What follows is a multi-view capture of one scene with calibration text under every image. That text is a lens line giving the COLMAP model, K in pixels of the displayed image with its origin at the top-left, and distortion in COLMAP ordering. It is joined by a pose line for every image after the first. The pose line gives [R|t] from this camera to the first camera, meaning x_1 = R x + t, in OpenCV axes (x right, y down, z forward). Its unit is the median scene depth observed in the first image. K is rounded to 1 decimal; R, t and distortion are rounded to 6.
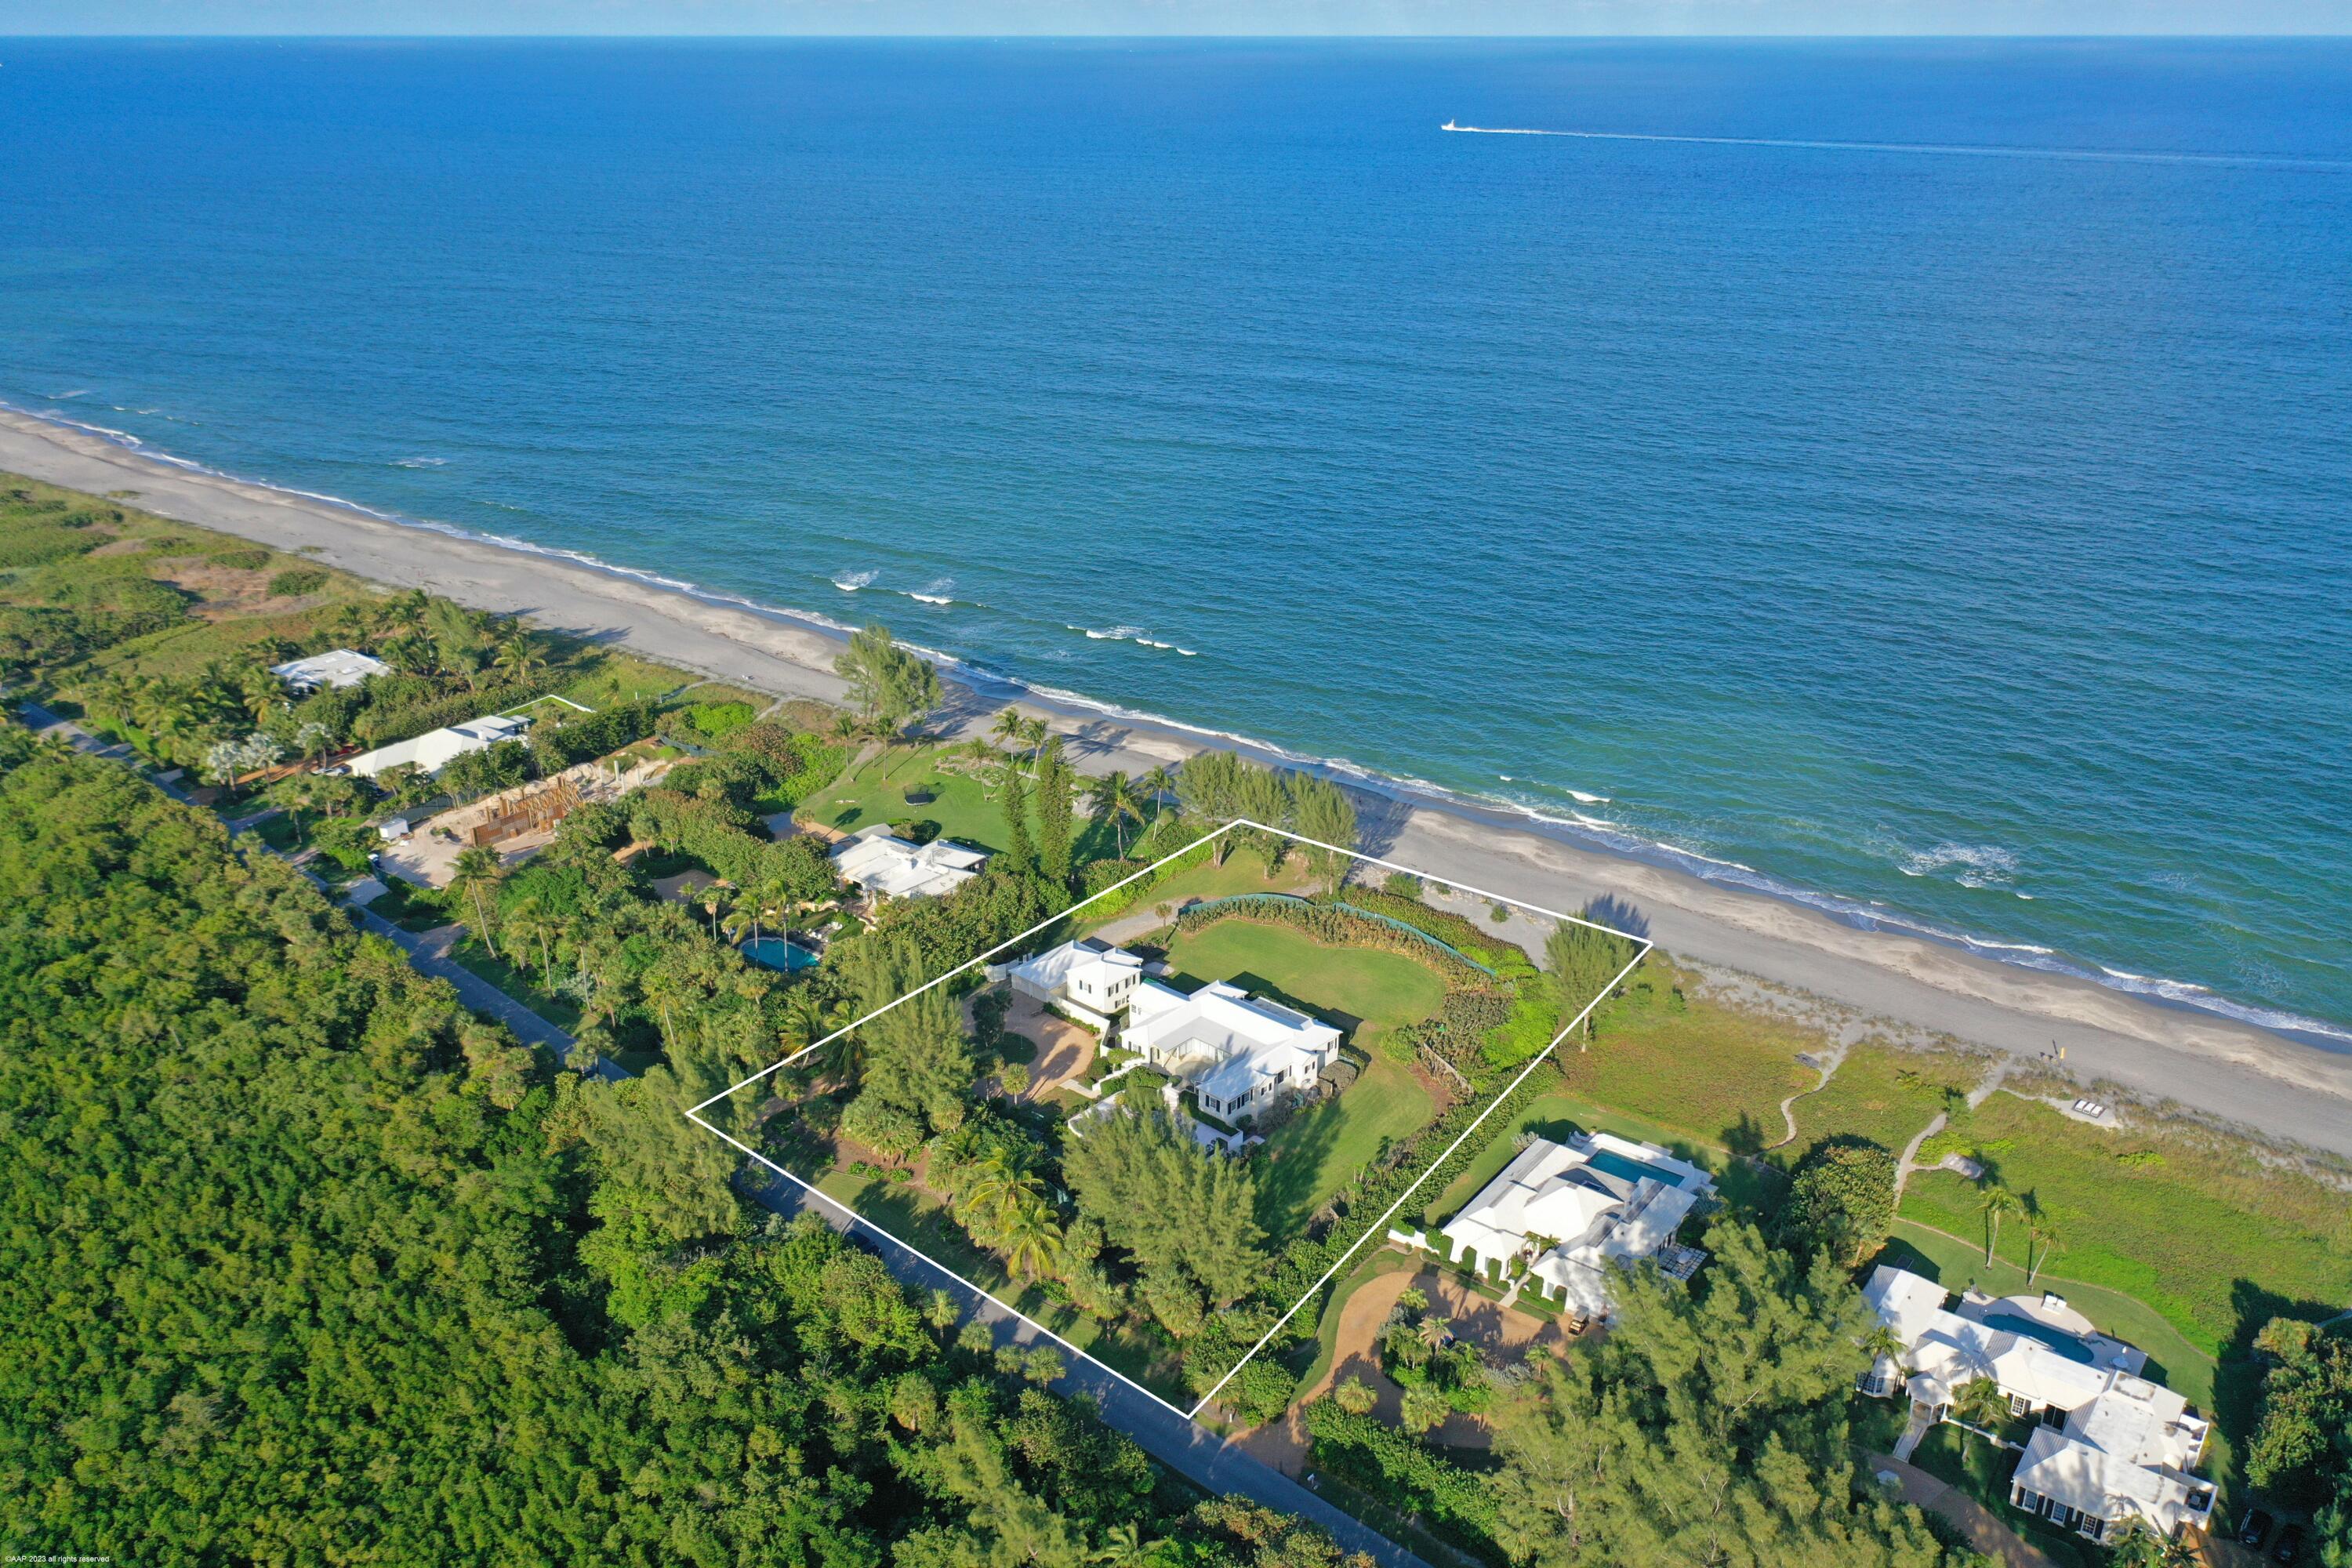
lens RADIAL K [[1862.1, 0, 1179.6], [0, 1862.1, 768.1], [0, 0, 1]] dist [-0.001183, -0.010800]
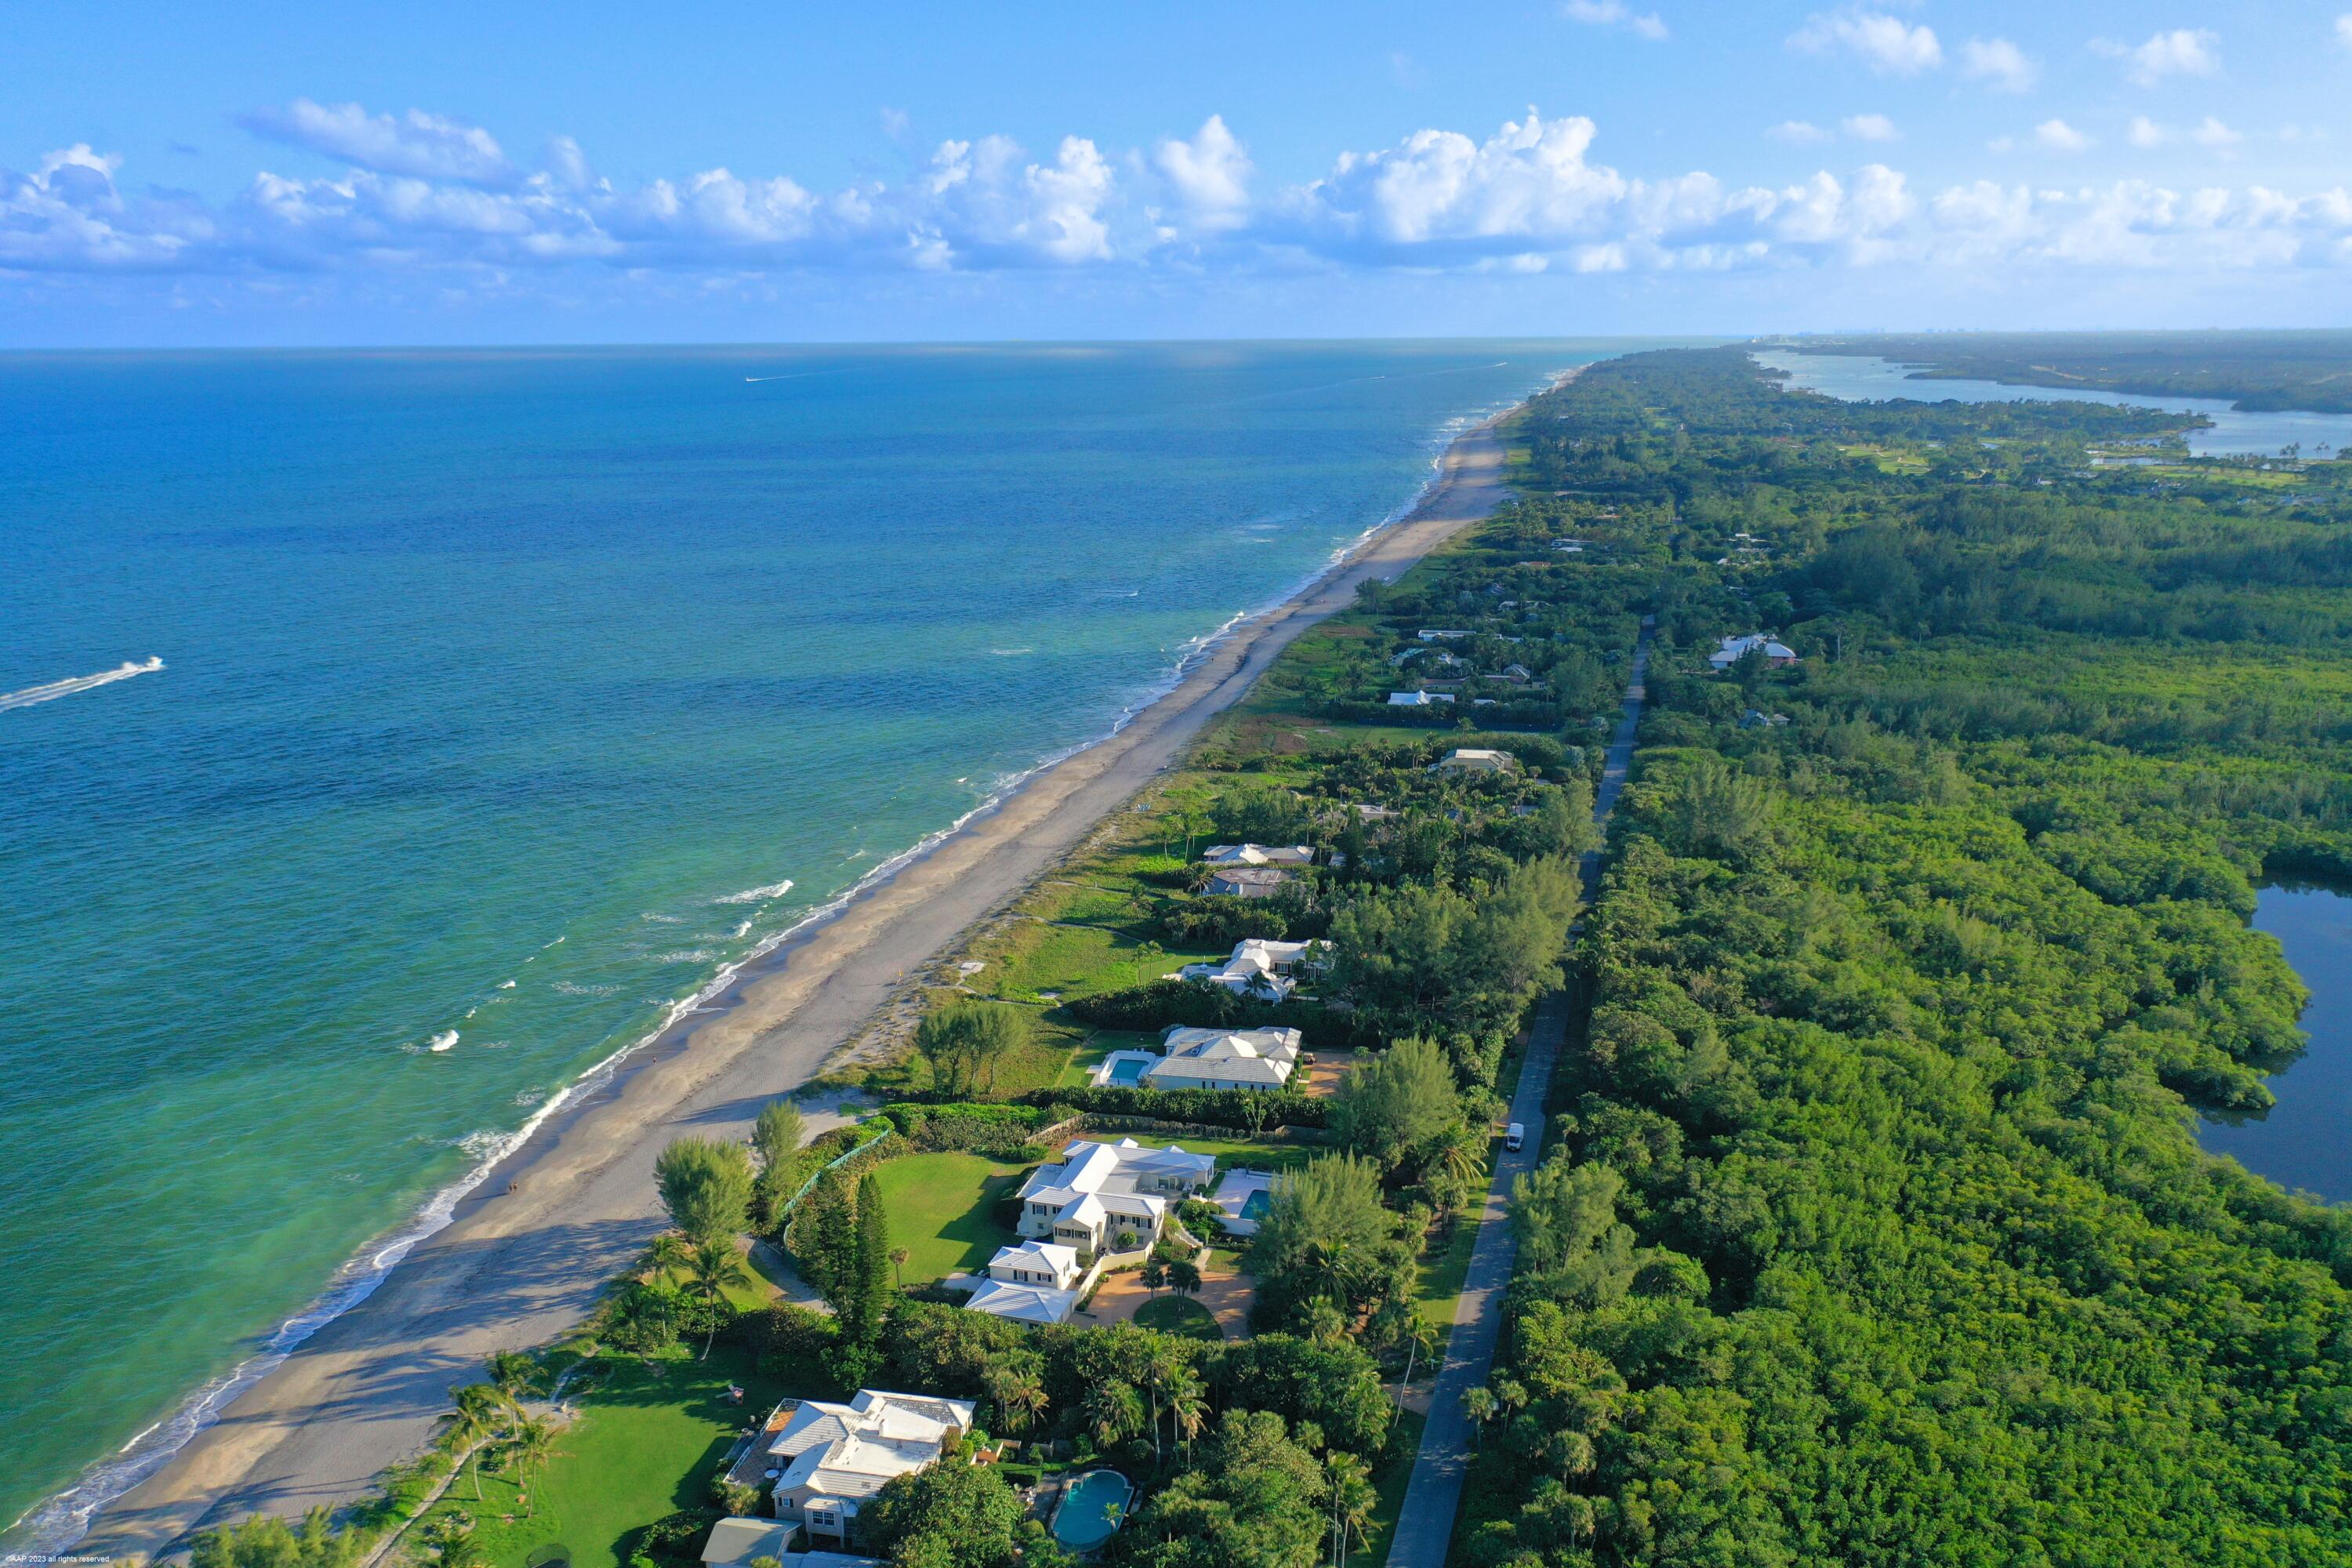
lens RADIAL K [[1840.2, 0, 1176.0], [0, 1840.2, 784.0], [0, 0, 1]] dist [0.005854, 0.001376]
pose [[-0.446485, -0.204082, 0.871207, -0.981790], [0.330837, 0.866996, 0.372646, -0.504191], [-0.831383, 0.454608, -0.319583, 1.299760]]
